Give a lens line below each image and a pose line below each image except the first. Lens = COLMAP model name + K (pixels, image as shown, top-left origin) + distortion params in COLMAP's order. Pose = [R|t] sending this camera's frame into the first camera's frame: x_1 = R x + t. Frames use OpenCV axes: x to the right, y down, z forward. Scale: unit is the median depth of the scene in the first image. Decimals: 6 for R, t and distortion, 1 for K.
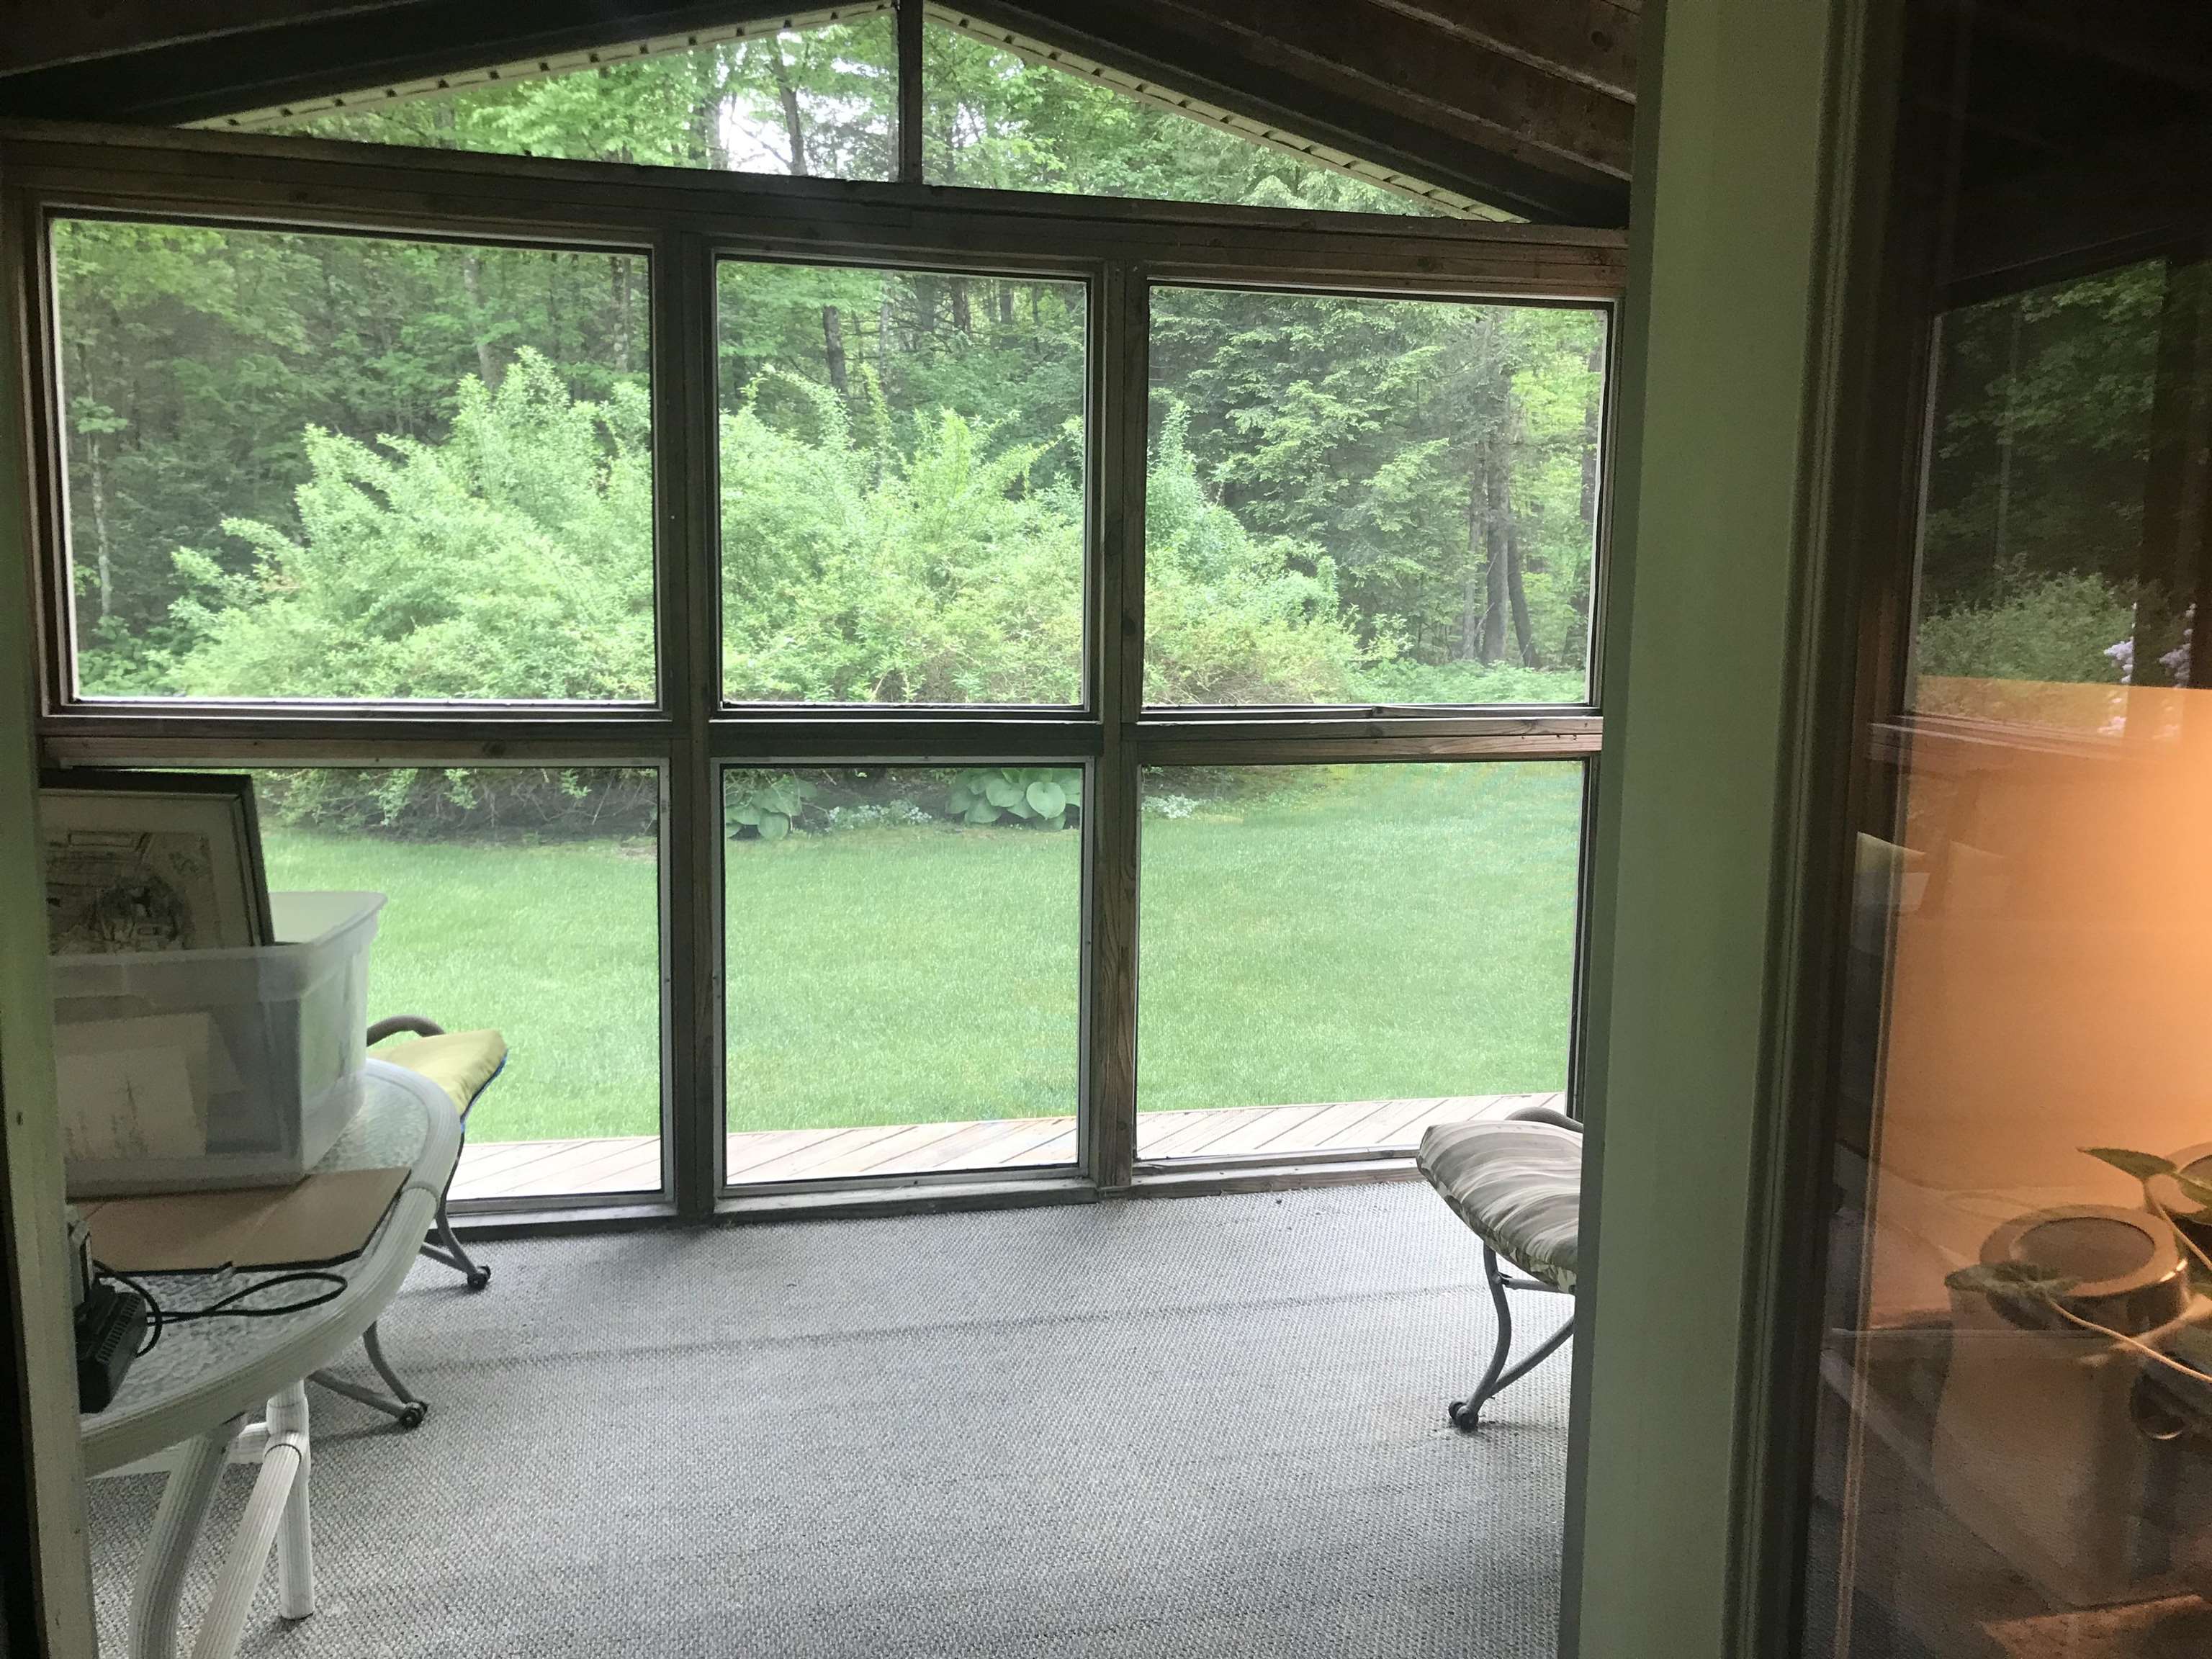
lens RADIAL K [[1841.0, 0, 1116.3], [0, 1841.0, 819.0], [0, 0, 1]] dist [0.019619, 0.004241]
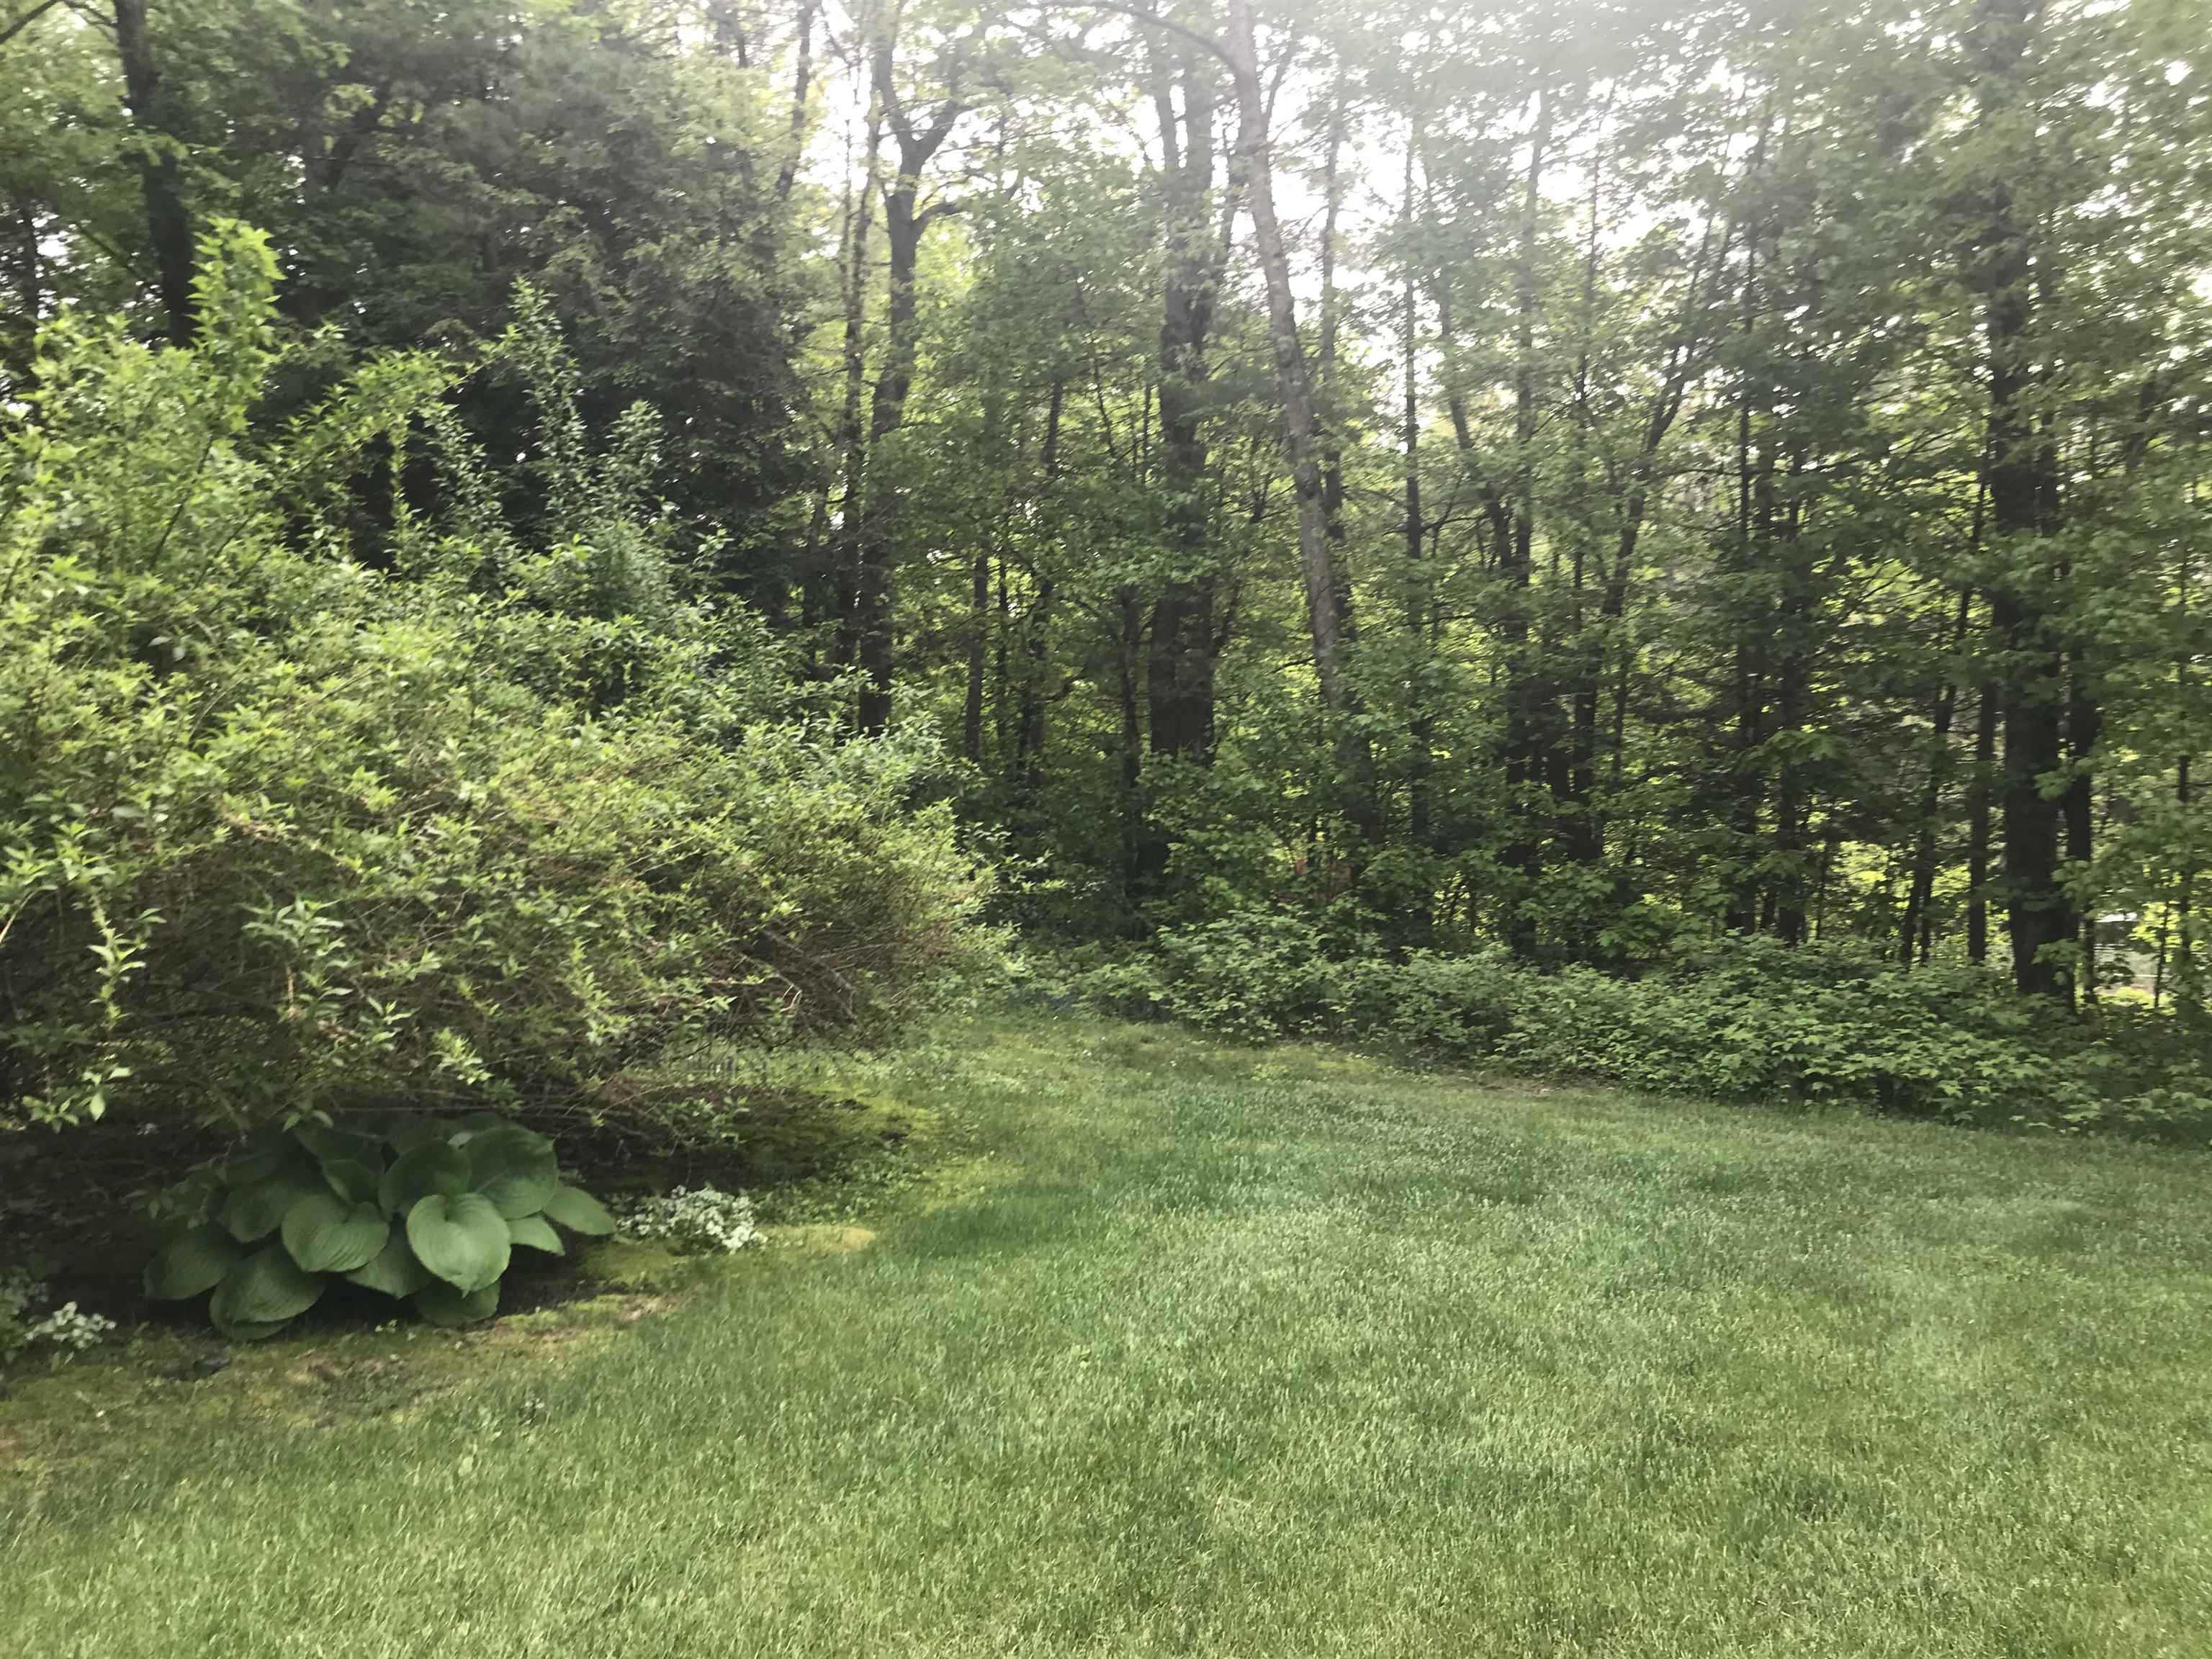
lens RADIAL K [[1841.0, 0, 1119.7], [0, 1841.0, 824.7], [0, 0, 1]] dist [0.019619, 0.004241]
pose [[0.879783, 0.006345, 0.475334, -0.109025], [0.074295, 0.985789, -0.150668, -0.030380], [-0.469534, 0.167870, 0.866809, 0.626179]]
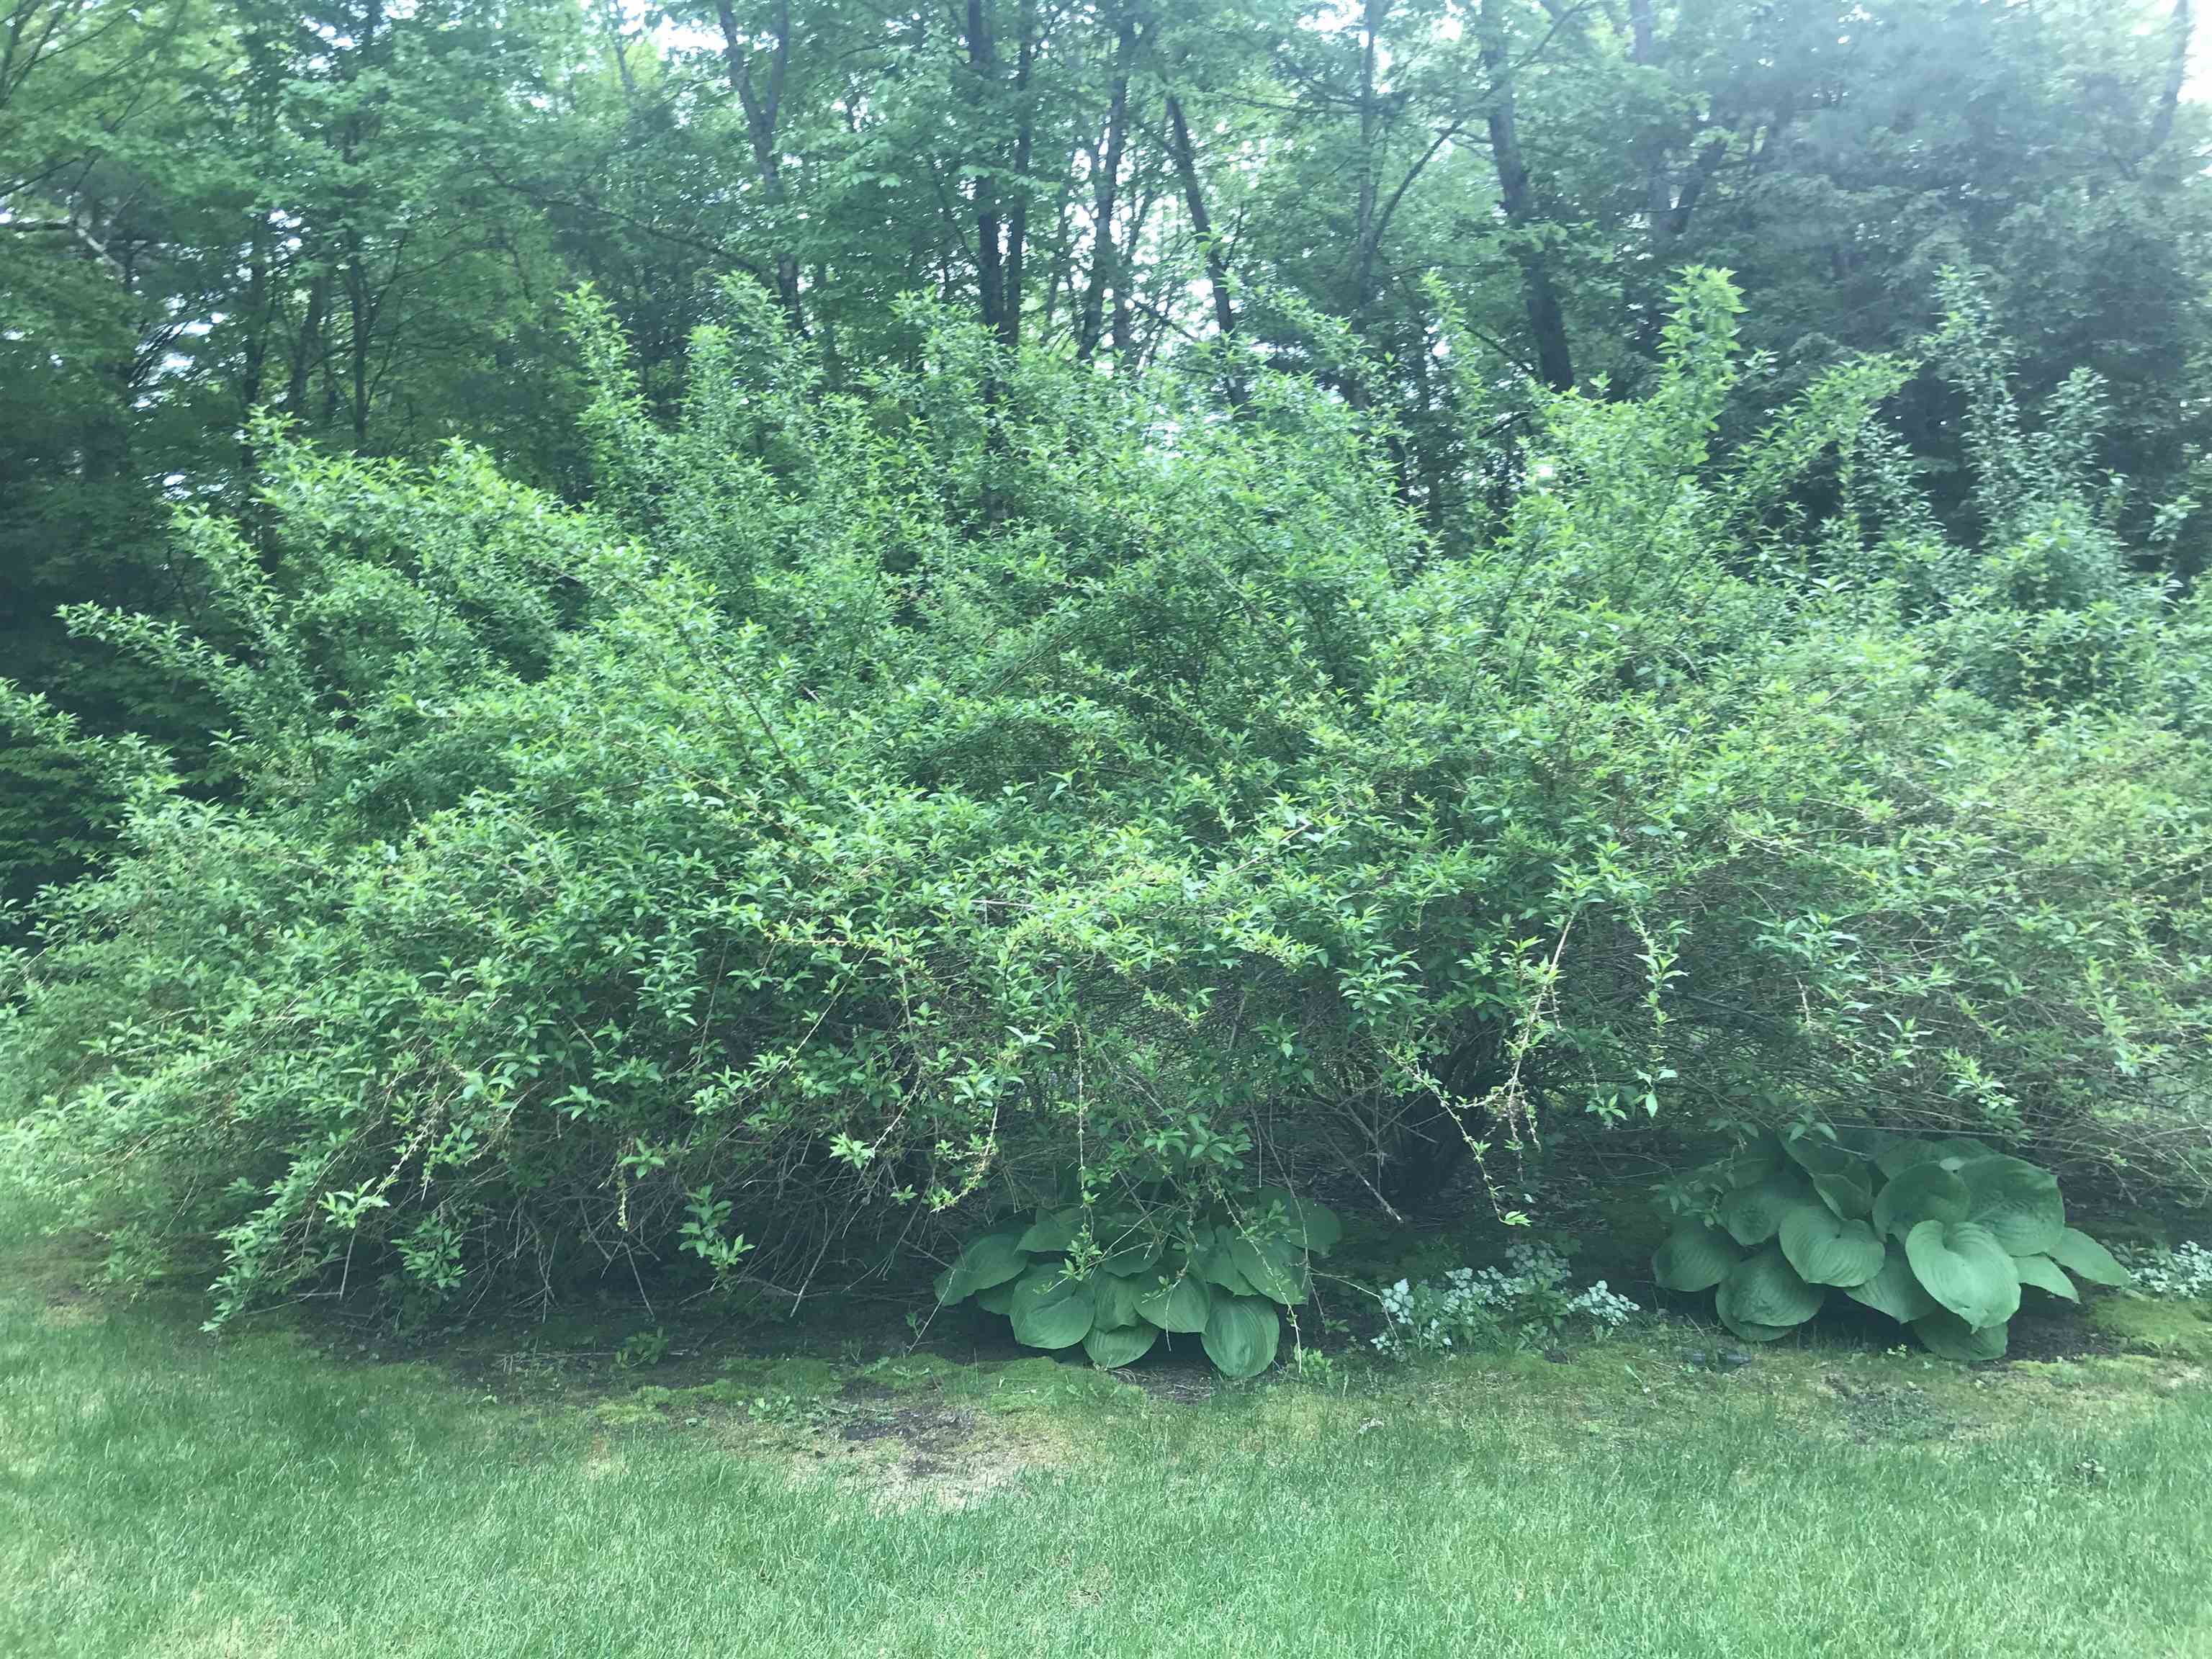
lens RADIAL K [[1841.0, 0, 1114.3], [0, 1841.0, 820.9], [0, 0, 1]] dist [0.019619, 0.004241]
pose [[0.976230, -0.019743, -0.215834, -0.132142], [-0.020201, 0.983219, -0.181305, -0.031274], [0.215792, 0.181355, 0.959450, 0.634279]]
